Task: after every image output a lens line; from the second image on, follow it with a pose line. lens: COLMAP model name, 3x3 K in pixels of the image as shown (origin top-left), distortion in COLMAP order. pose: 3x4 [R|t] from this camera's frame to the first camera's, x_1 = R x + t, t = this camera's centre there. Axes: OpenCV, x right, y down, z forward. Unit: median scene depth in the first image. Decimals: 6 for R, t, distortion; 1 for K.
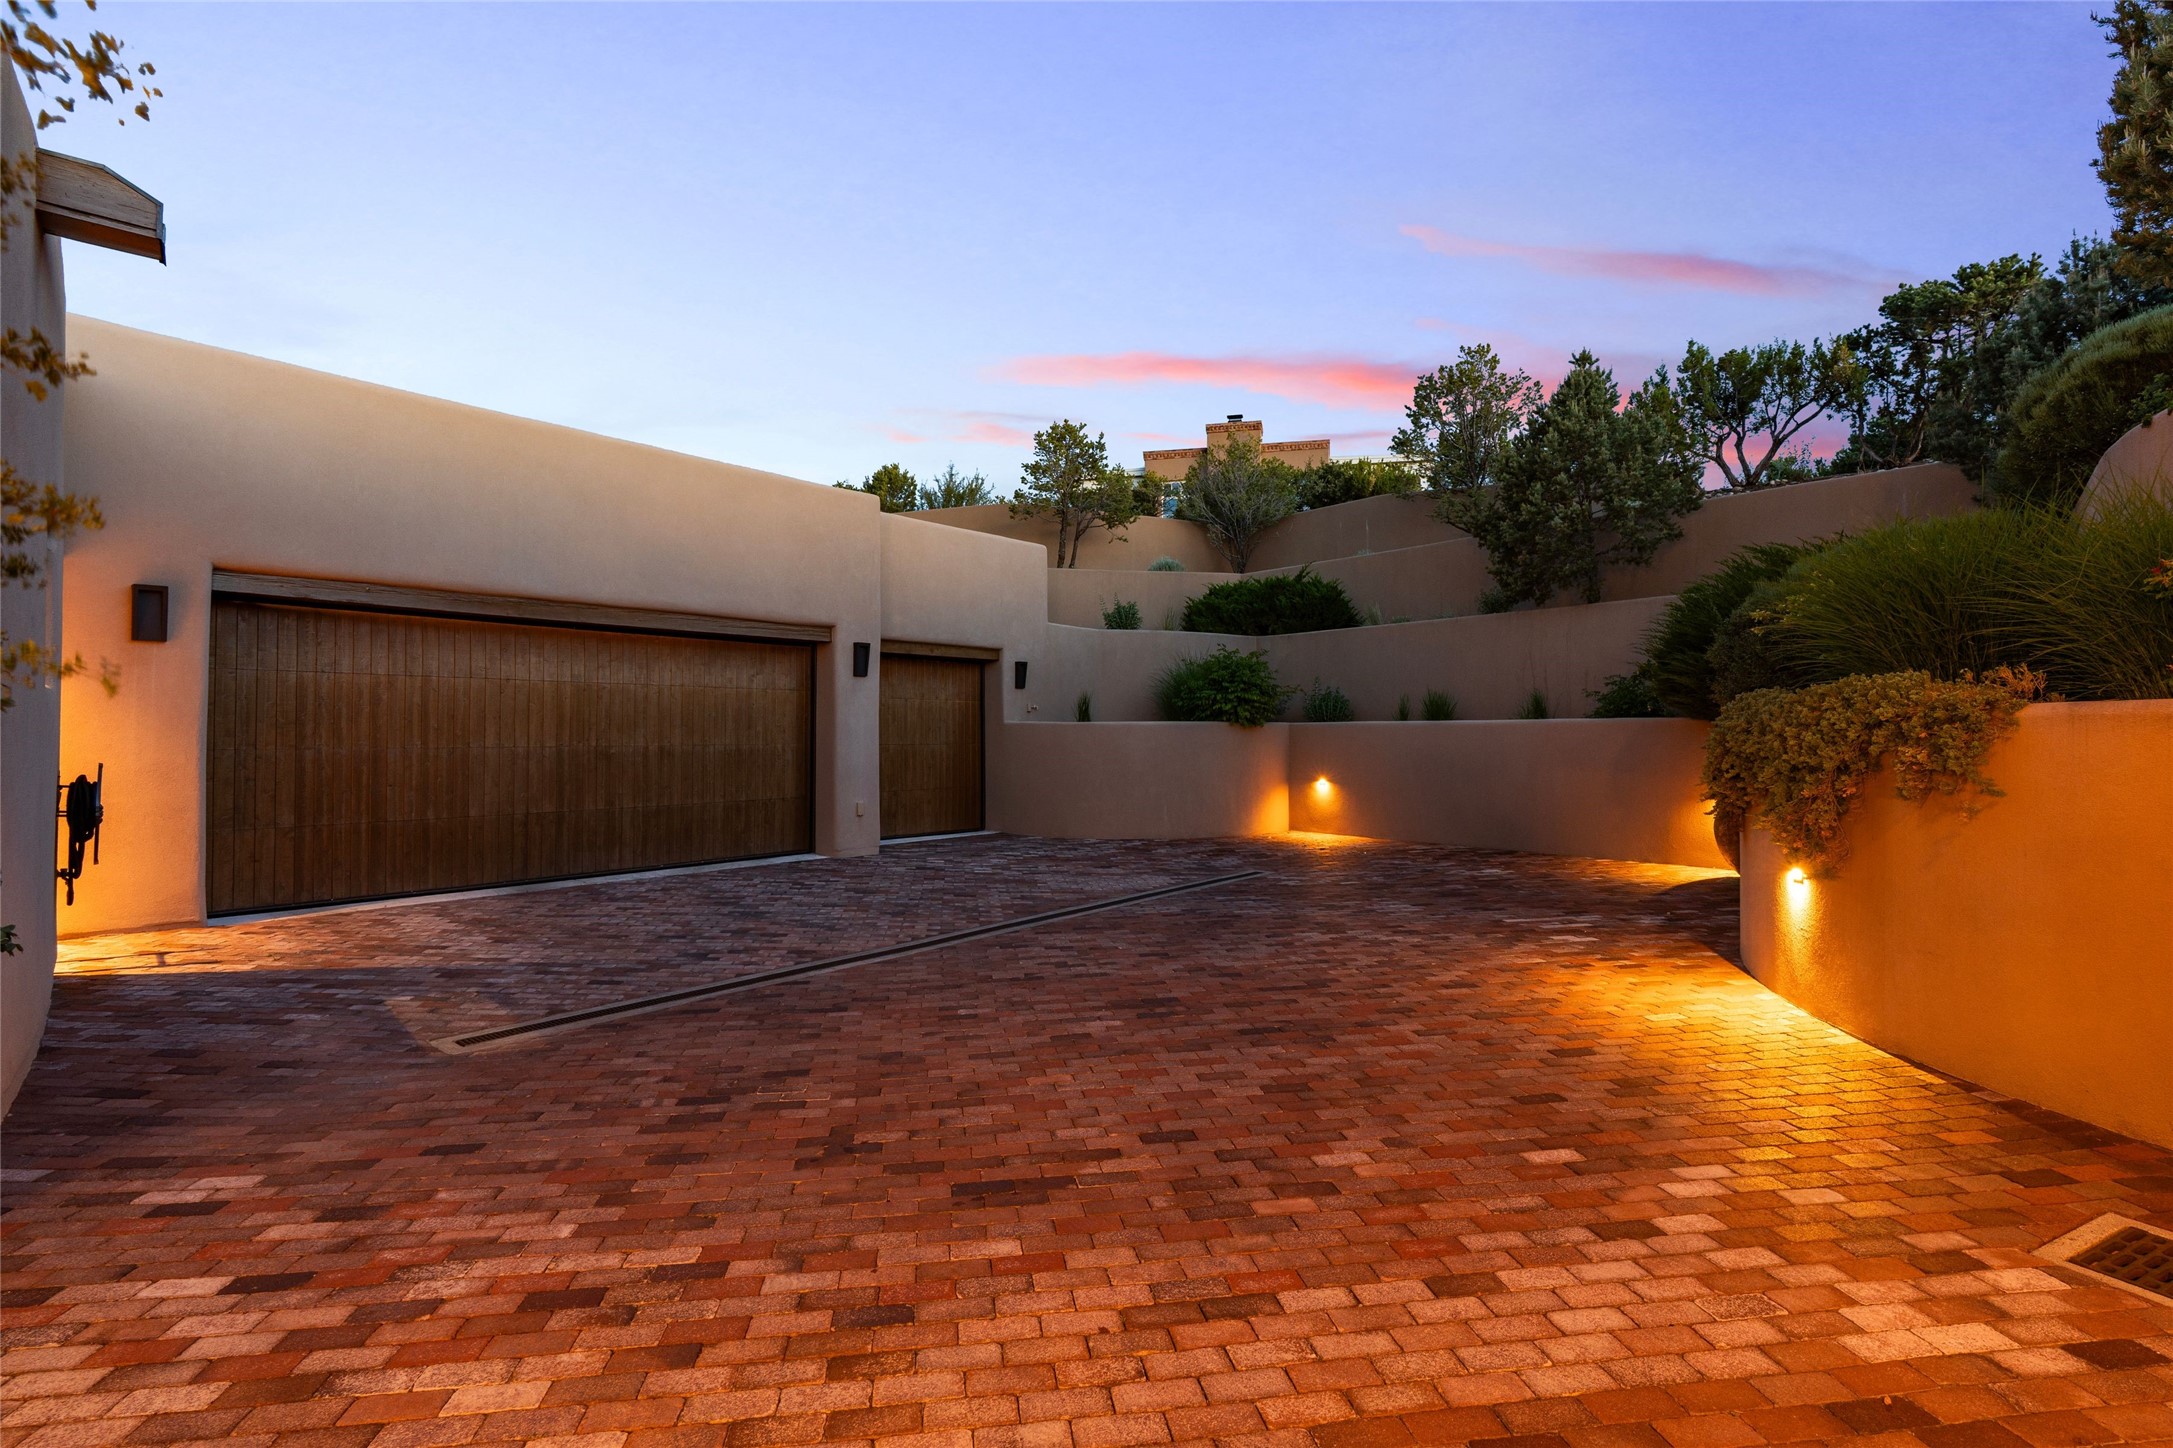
lens RADIAL K [[1034.0, 0, 1094.4], [0, 1034.0, 715.0], [0, 0, 1]] dist [0.001587, -0.000806]
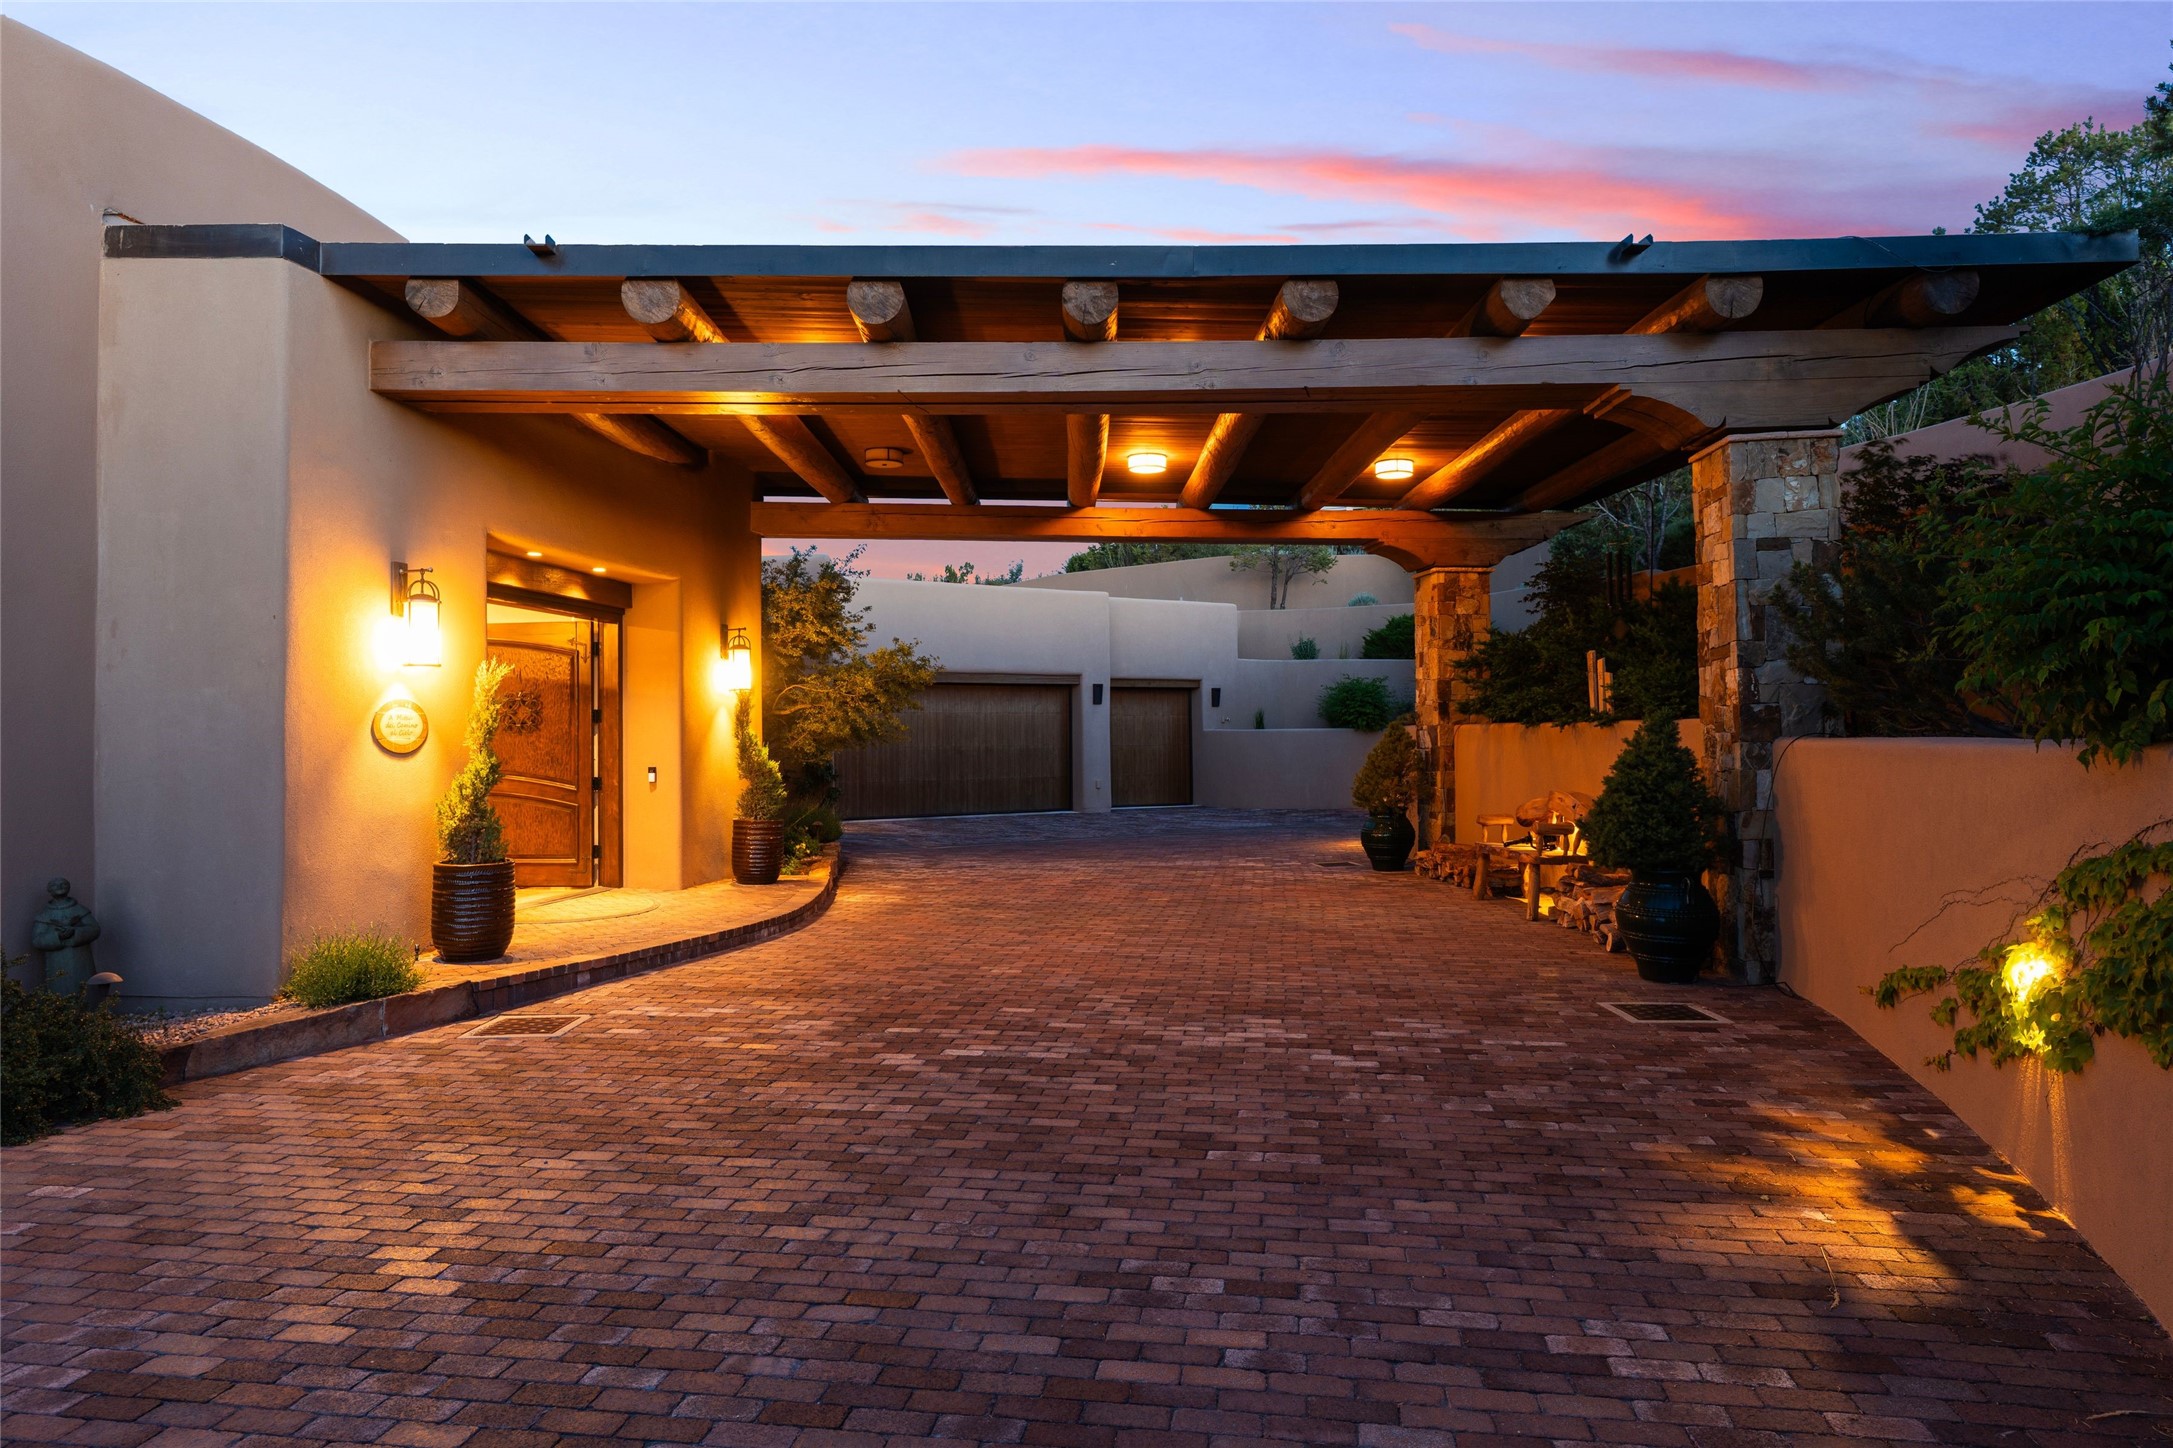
lens RADIAL K [[1217.7, 0, 1082.4], [0, 1217.7, 724.9], [0, 0, 1]] dist [0.003308, 0.000202]
pose [[0.951694, -0.011926, -0.306816, 0.370309], [0.014194, 0.999886, 0.005163, -0.015702], [0.306720, -0.009269, 0.951755, -0.915794]]
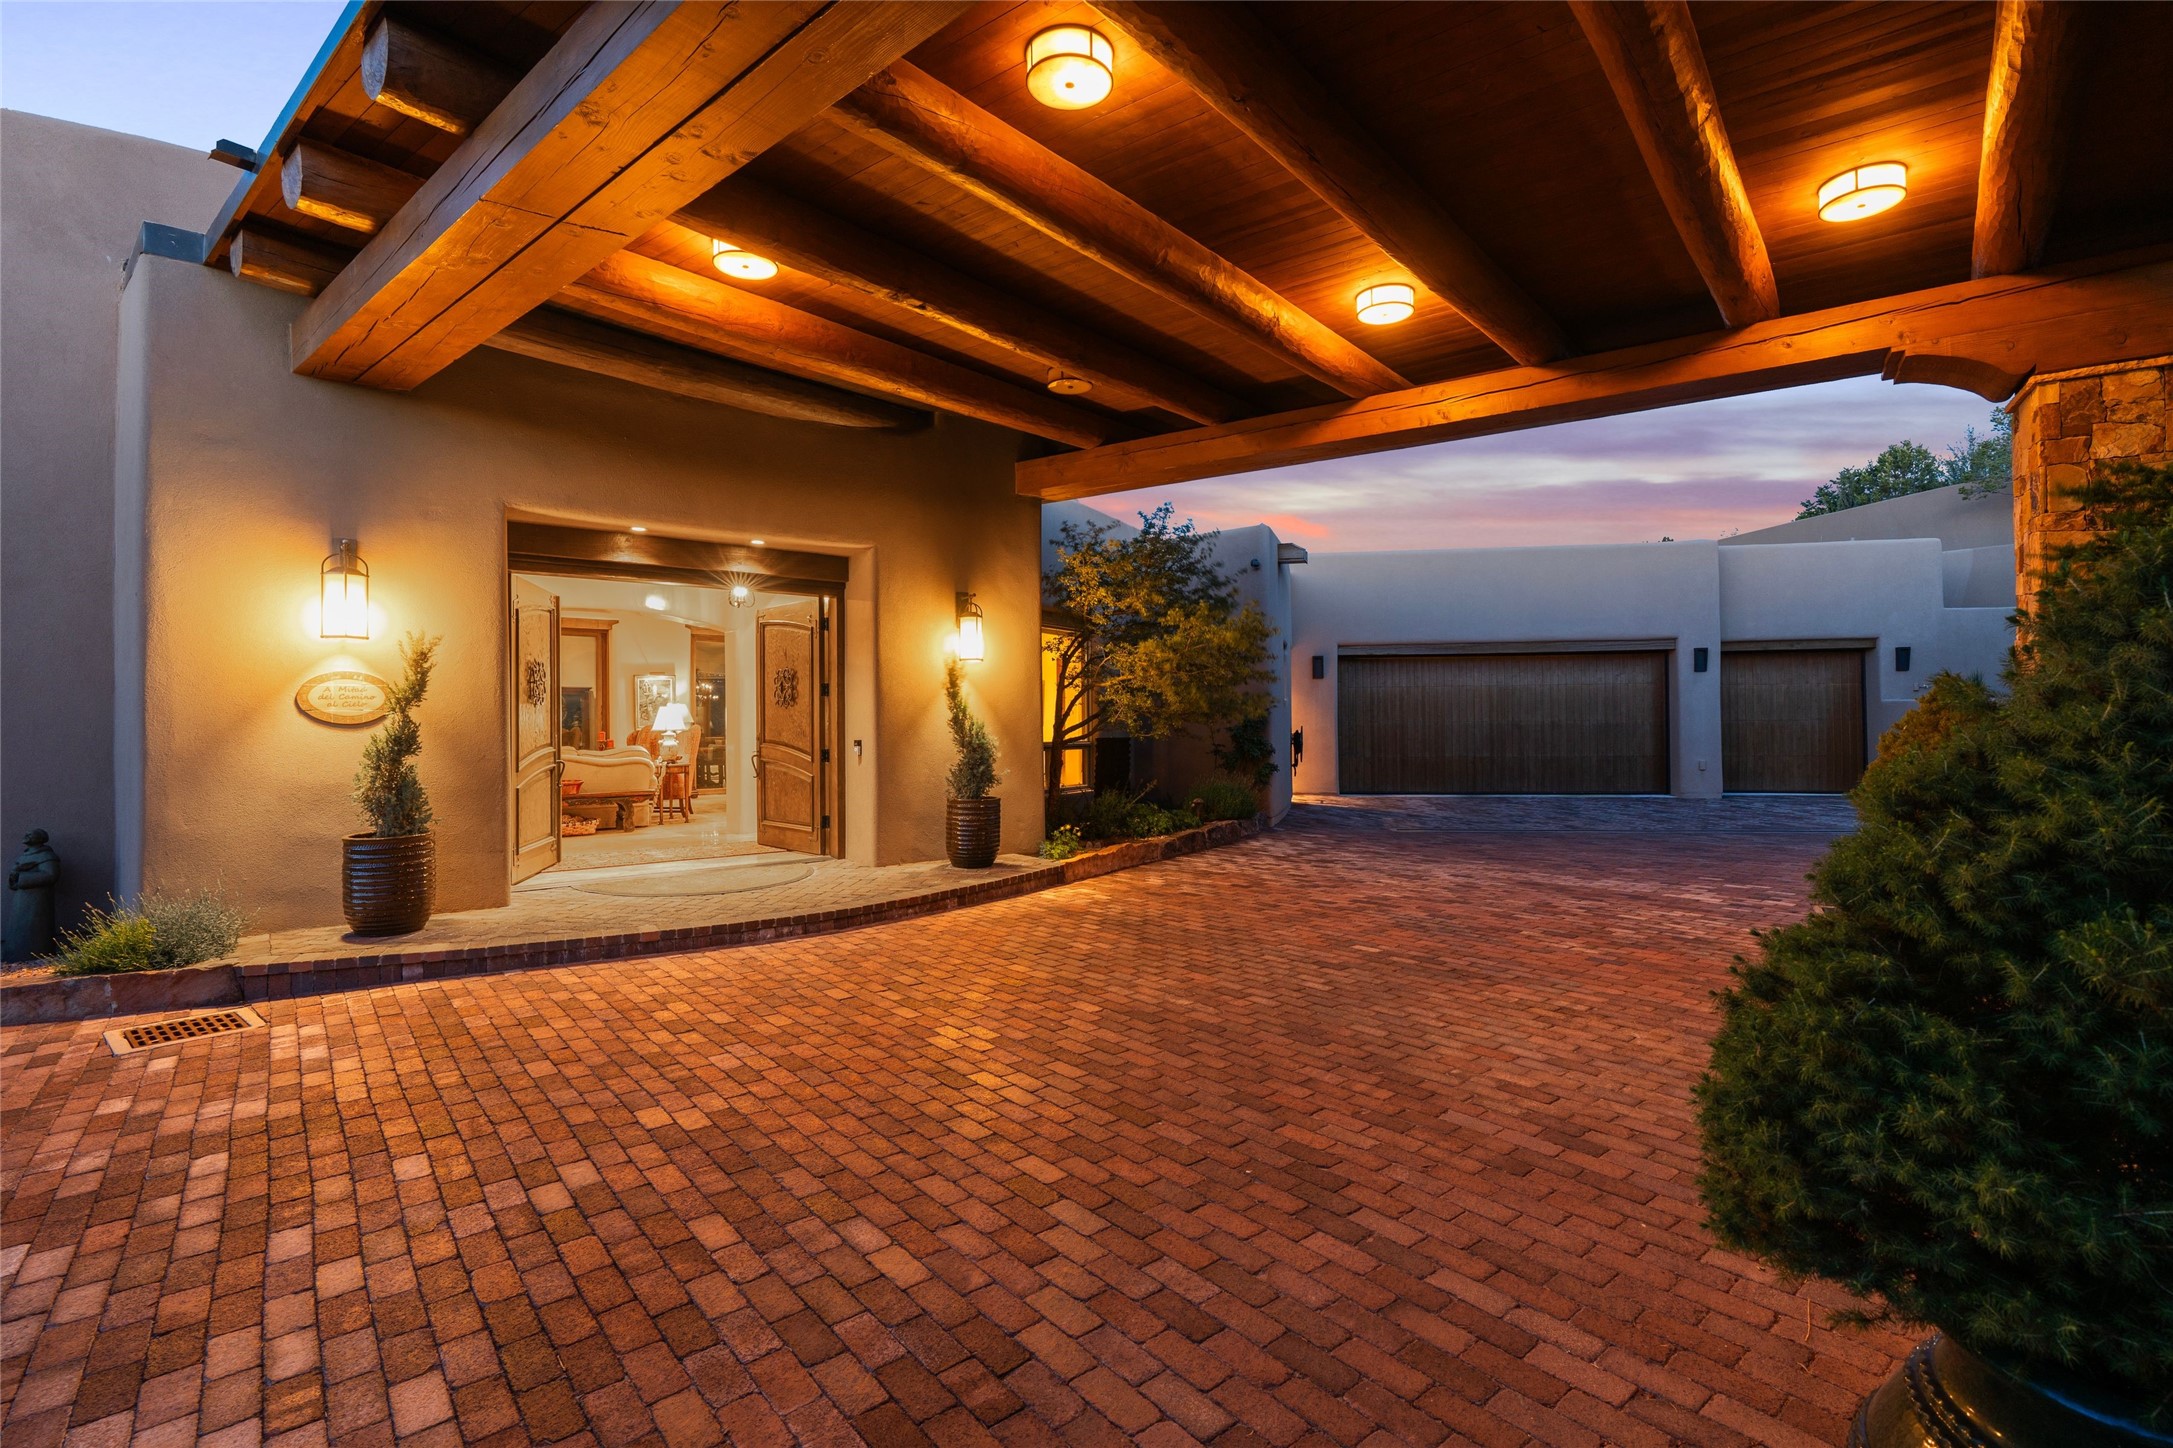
lens RADIAL K [[968.0, 0, 1094.3], [0, 968.0, 728.7], [0, 0, 1]] dist [-0.003996, -0.000278]
pose [[0.537281, 0.001432, -0.843402, 0.471656], [0.023867, 0.999572, 0.016901, -0.001730], [0.843065, -0.029210, 0.537017, -0.438287]]
